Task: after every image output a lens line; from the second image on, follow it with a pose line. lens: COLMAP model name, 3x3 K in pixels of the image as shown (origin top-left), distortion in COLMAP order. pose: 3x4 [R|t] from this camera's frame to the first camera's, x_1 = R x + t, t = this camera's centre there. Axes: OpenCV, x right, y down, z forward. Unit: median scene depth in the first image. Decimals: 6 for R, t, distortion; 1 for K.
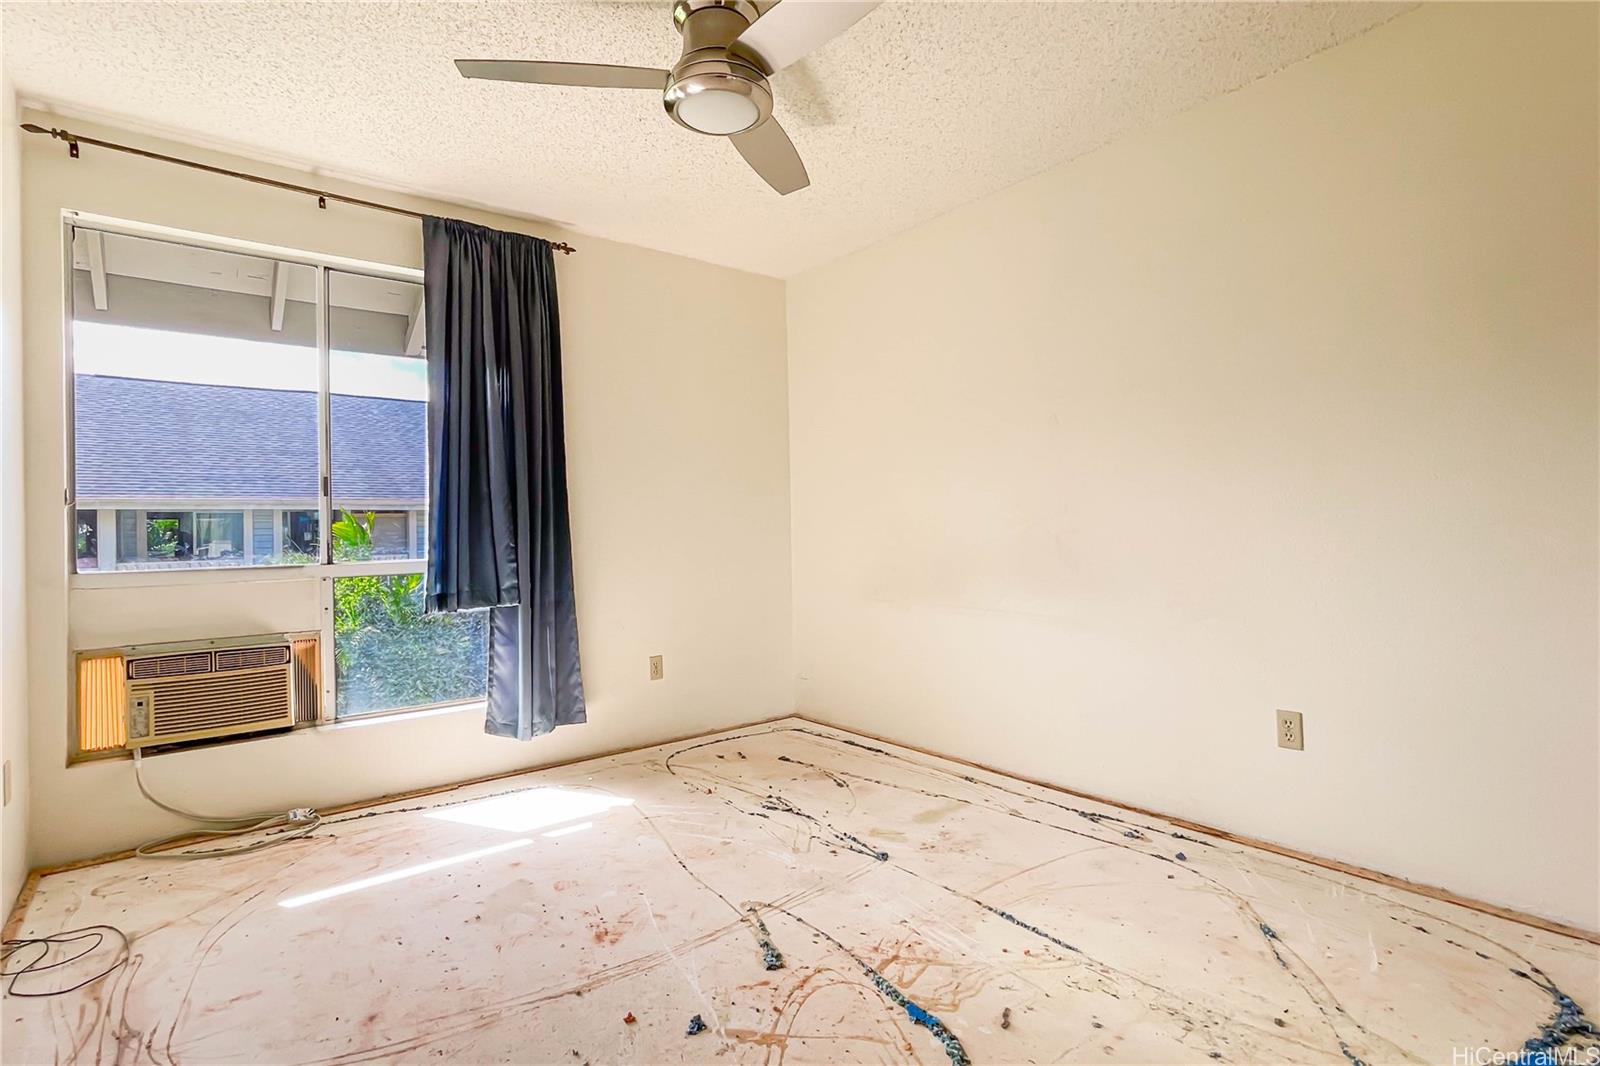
lens RADIAL K [[790.4, 0, 798.3], [0, 790.4, 523.4], [0, 0, 1]] dist [0.000593, 0.001939]
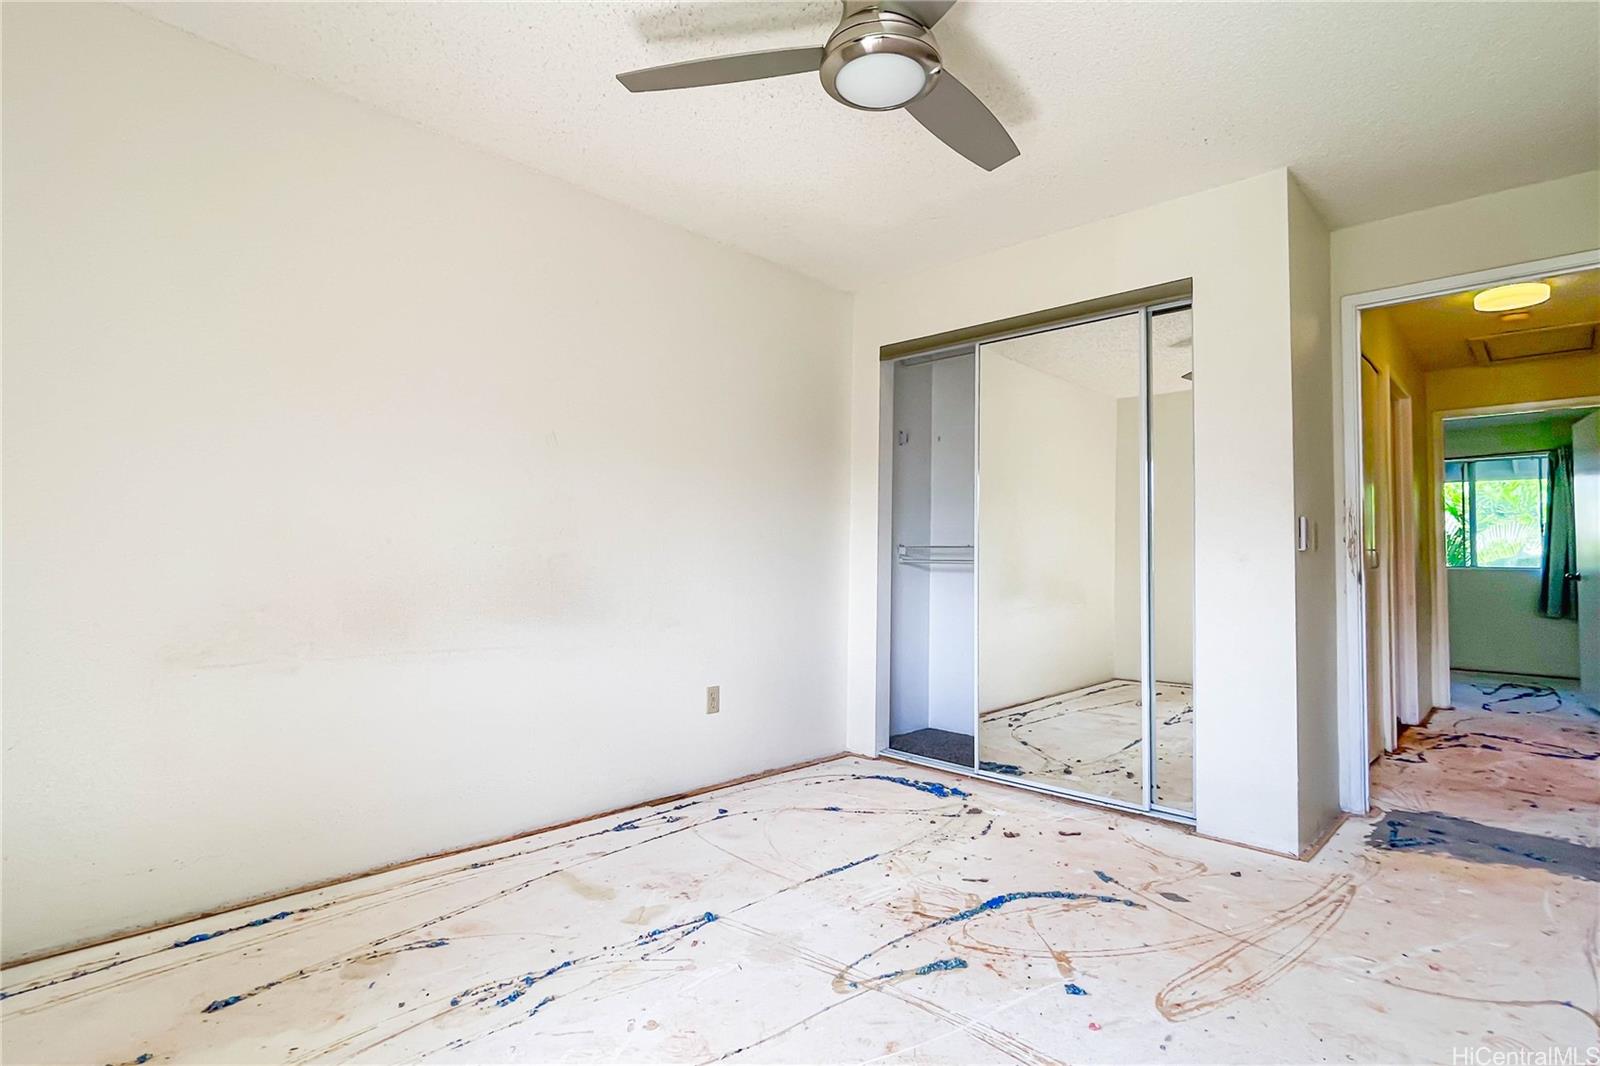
lens RADIAL K [[790.4, 0, 798.3], [0, 790.4, 523.4], [0, 0, 1]] dist [0.000593, 0.001939]
pose [[-0.129355, 0.062380, 0.989634, -0.765605], [-0.024871, 0.997501, -0.066127, 0.029925], [-0.991286, -0.033167, -0.127480, 0.957638]]
